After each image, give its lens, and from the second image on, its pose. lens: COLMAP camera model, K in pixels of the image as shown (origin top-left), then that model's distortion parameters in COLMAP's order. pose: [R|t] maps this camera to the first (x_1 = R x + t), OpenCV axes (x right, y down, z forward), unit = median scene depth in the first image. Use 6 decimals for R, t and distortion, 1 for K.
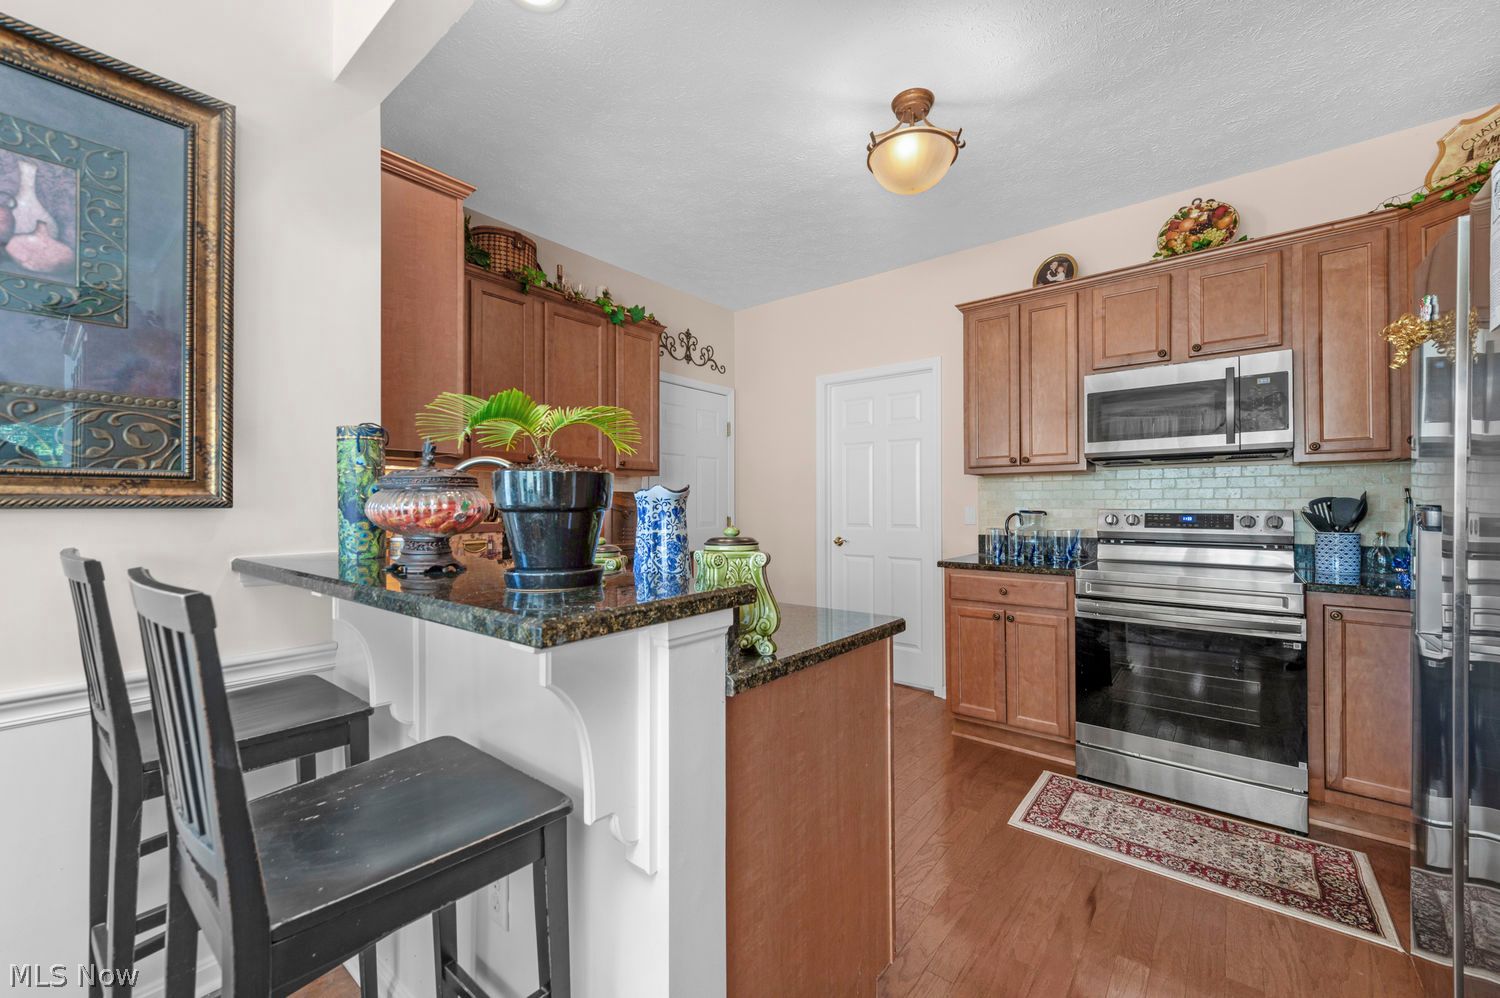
lens RADIAL K [[584.6, 0, 739.3], [0, 584.6, 506.9], [0, 0, 1]] dist [-0.007435, 0.000226]
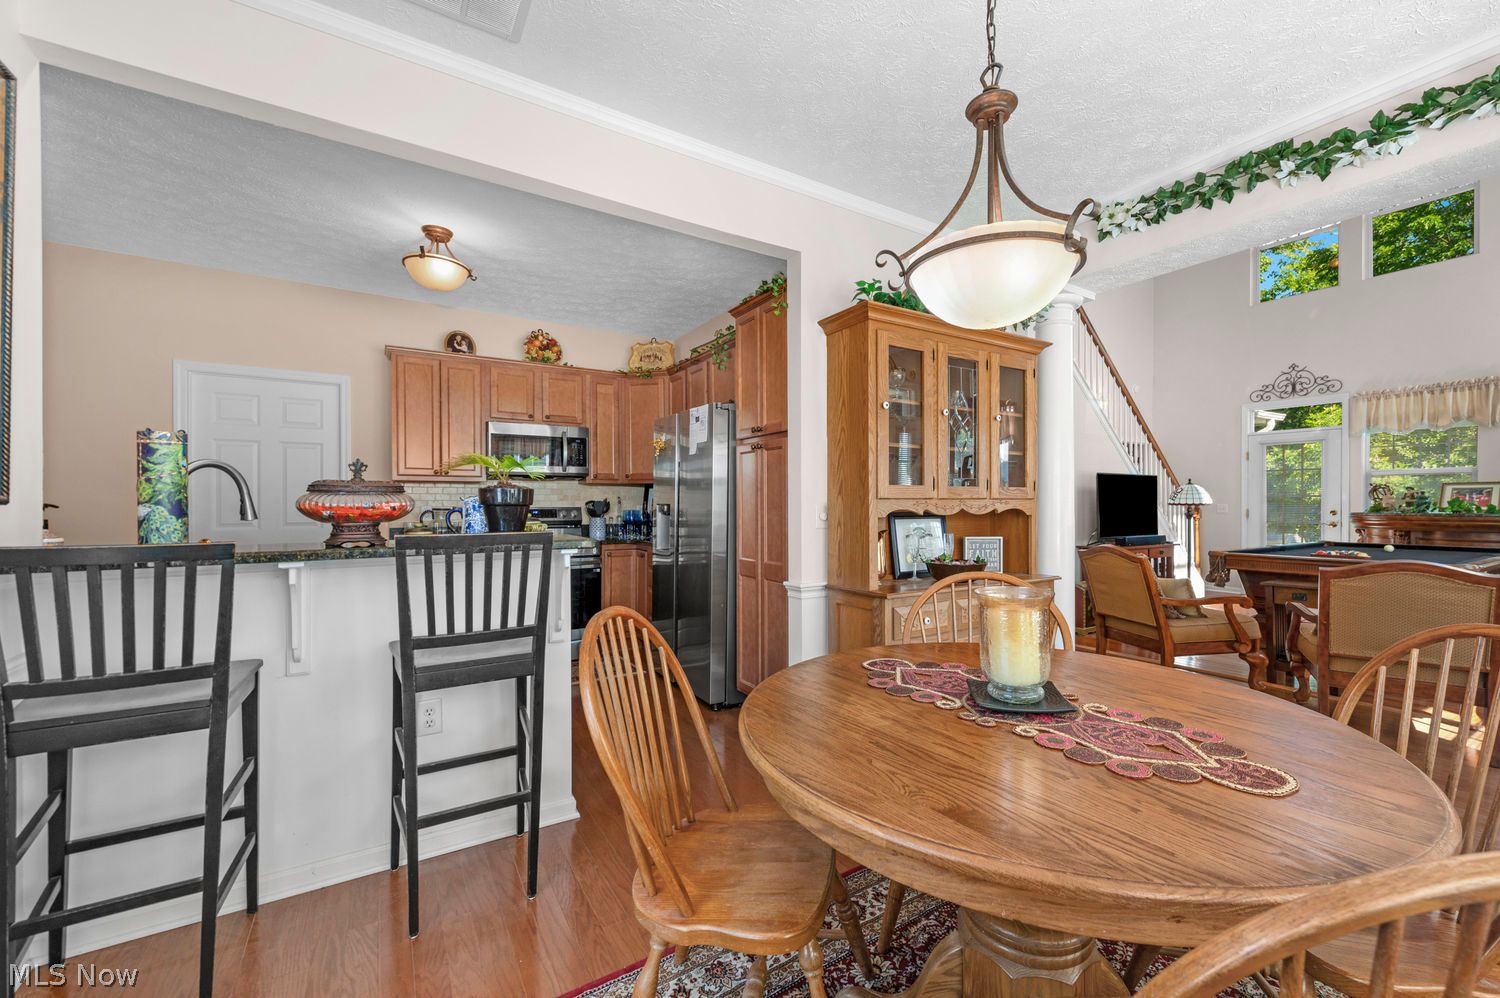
lens RADIAL K [[588.7, 0, 752.8], [0, 588.7, 503.4], [0, 0, 1]] dist [0.010797, -0.001150]
pose [[0.333324, -0.003898, 0.942804, -0.759021], [0.003002, 0.999991, 0.003073, -0.009960], [-0.942808, 0.001806, 0.333333, -0.219935]]
